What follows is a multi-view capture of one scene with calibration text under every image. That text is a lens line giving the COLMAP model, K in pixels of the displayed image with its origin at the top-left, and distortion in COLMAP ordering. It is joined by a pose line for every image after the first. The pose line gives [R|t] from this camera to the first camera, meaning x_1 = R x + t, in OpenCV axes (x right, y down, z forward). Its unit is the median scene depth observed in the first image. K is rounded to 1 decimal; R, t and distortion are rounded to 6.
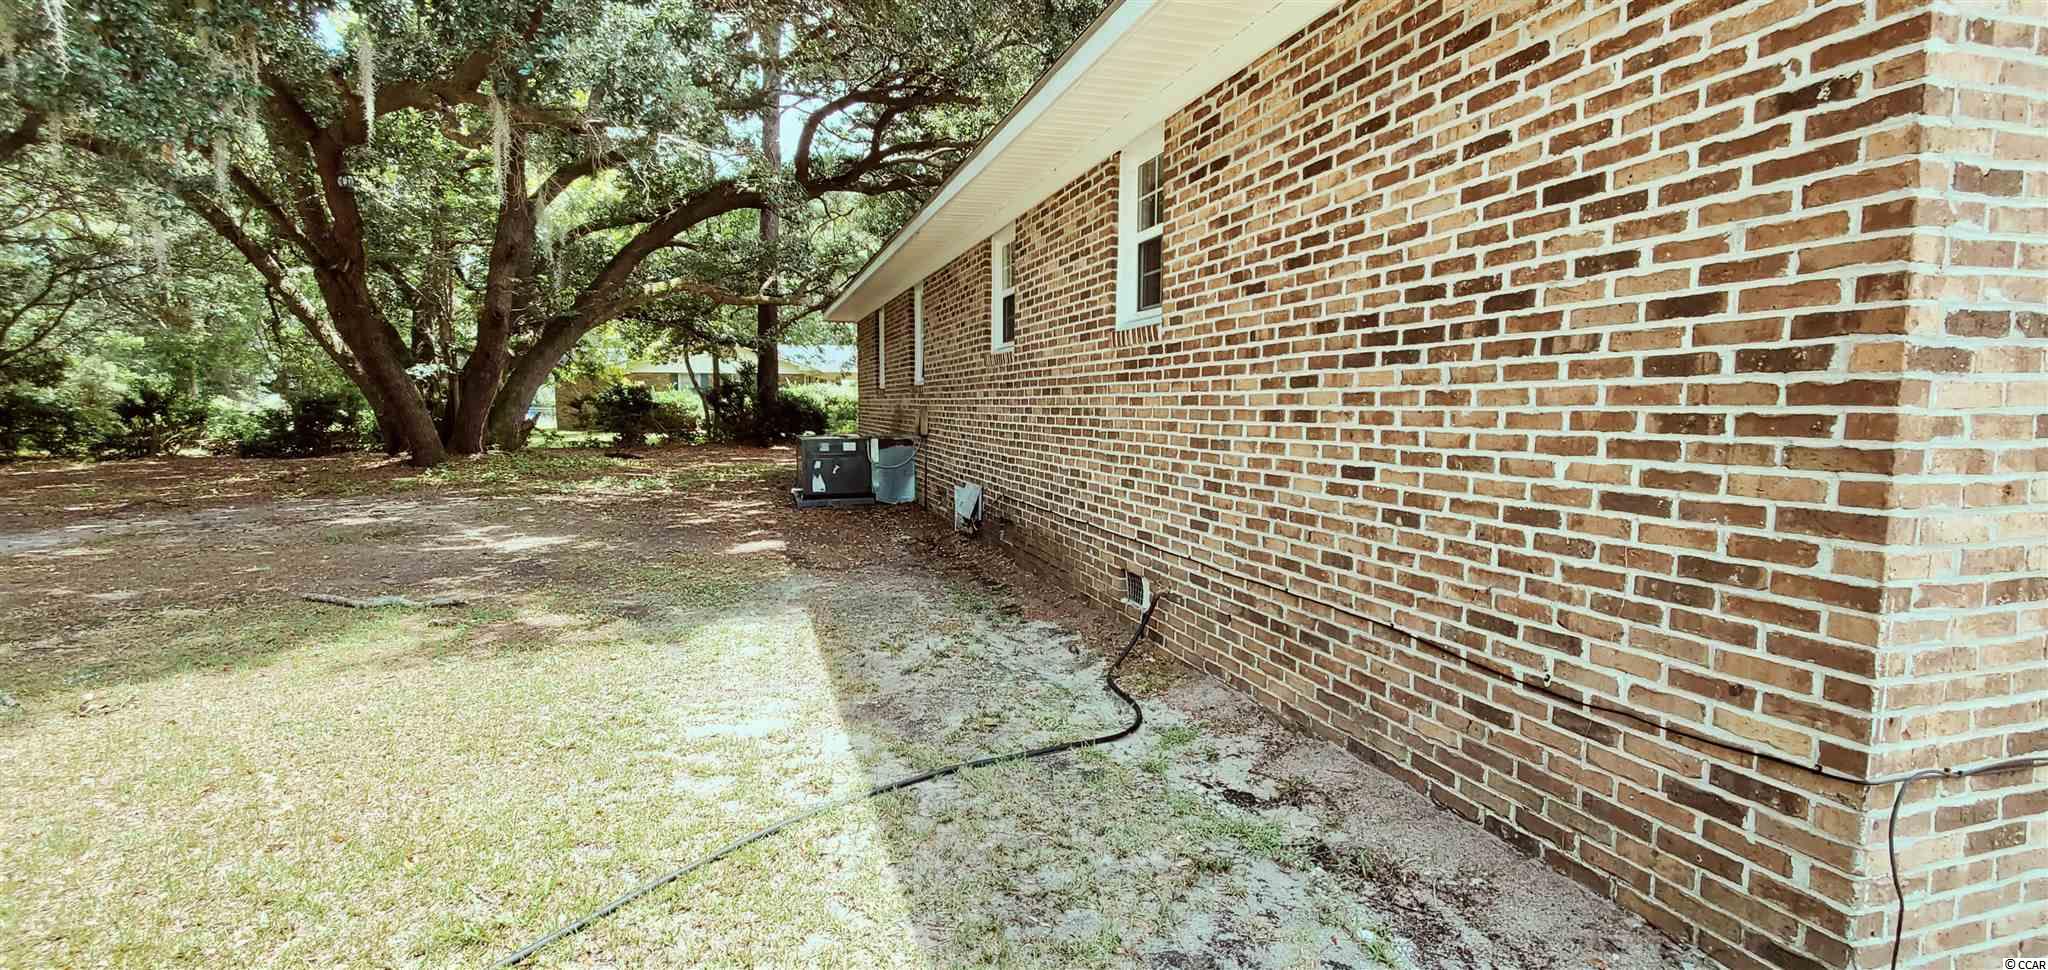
lens RADIAL K [[877.4, 0, 1014.4], [0, 877.4, 484.1], [0, 0, 1]] dist [0.043433, -0.015476]
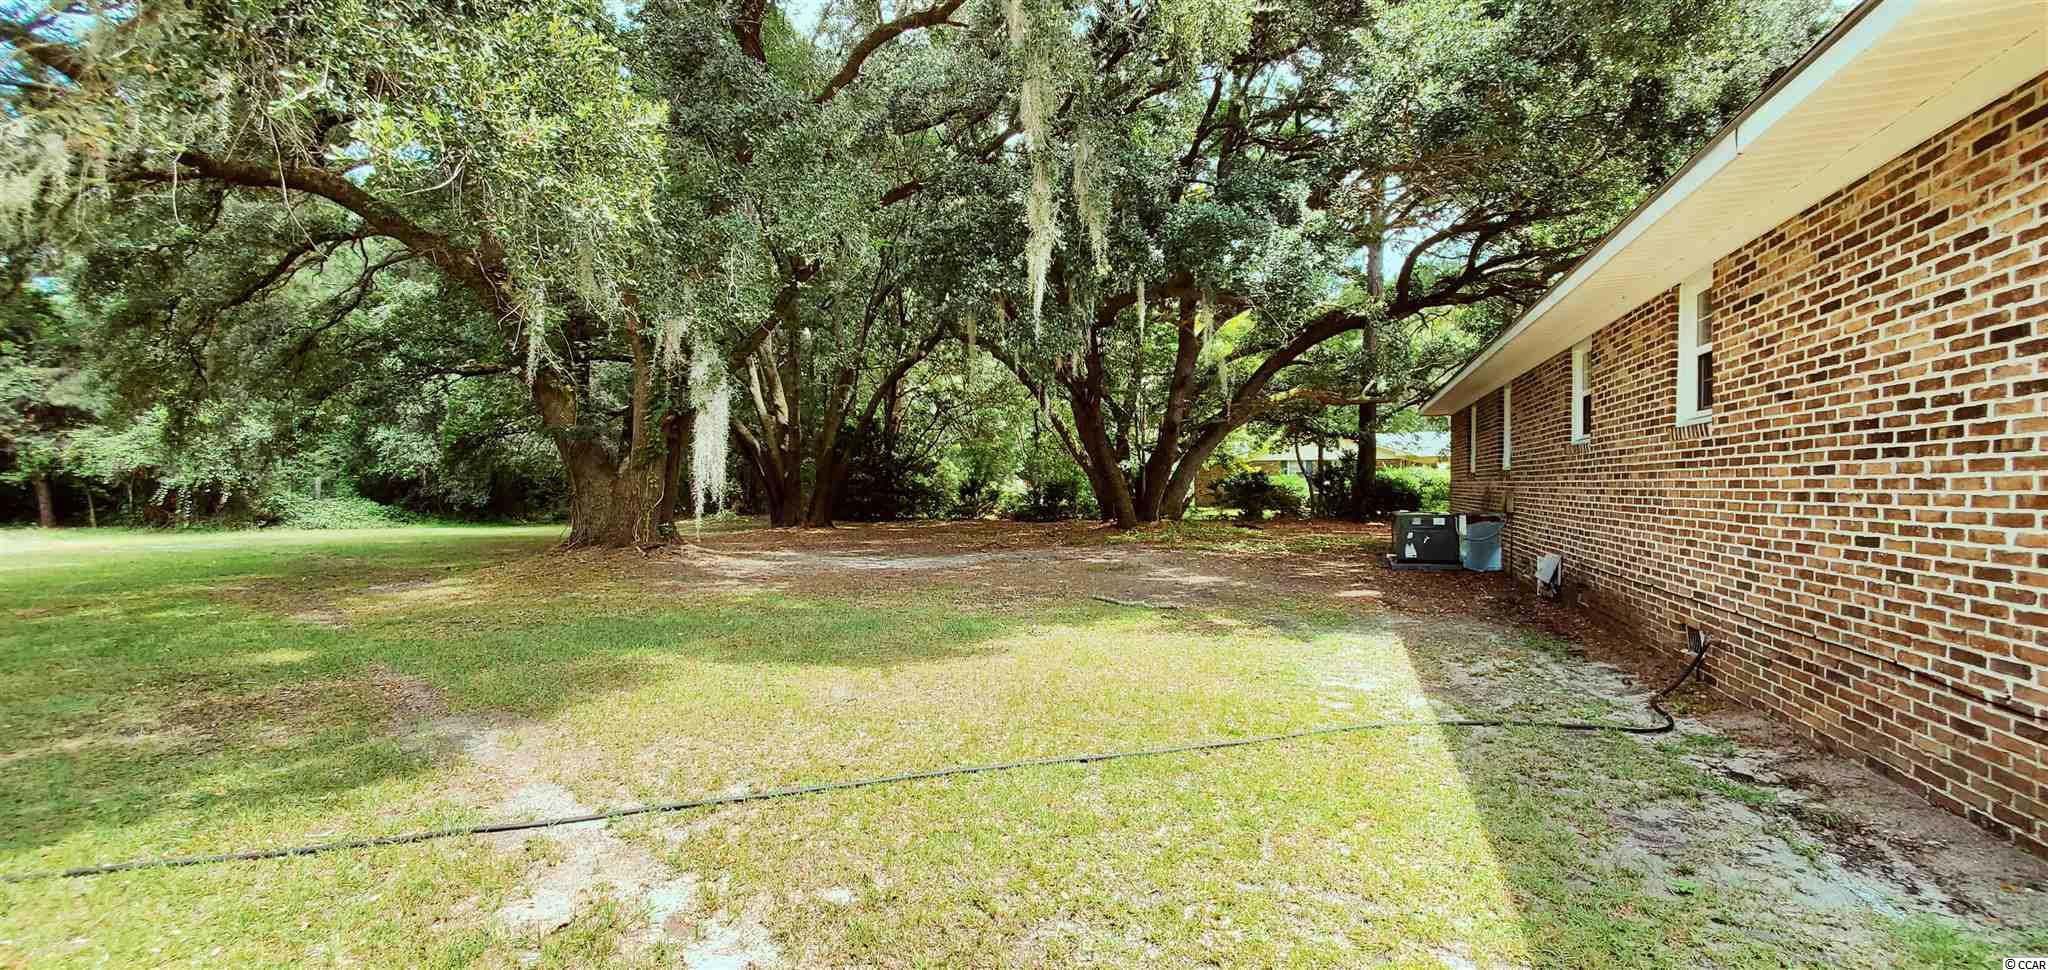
lens RADIAL K [[877.4, 0, 1014.4], [0, 877.4, 484.1], [0, 0, 1]] dist [0.043433, -0.015476]
pose [[0.799346, -0.001678, -0.600869, 0.153102], [-0.053160, 0.995877, -0.073501, 0.053432], [0.598515, 0.090695, 0.795961, -0.636417]]
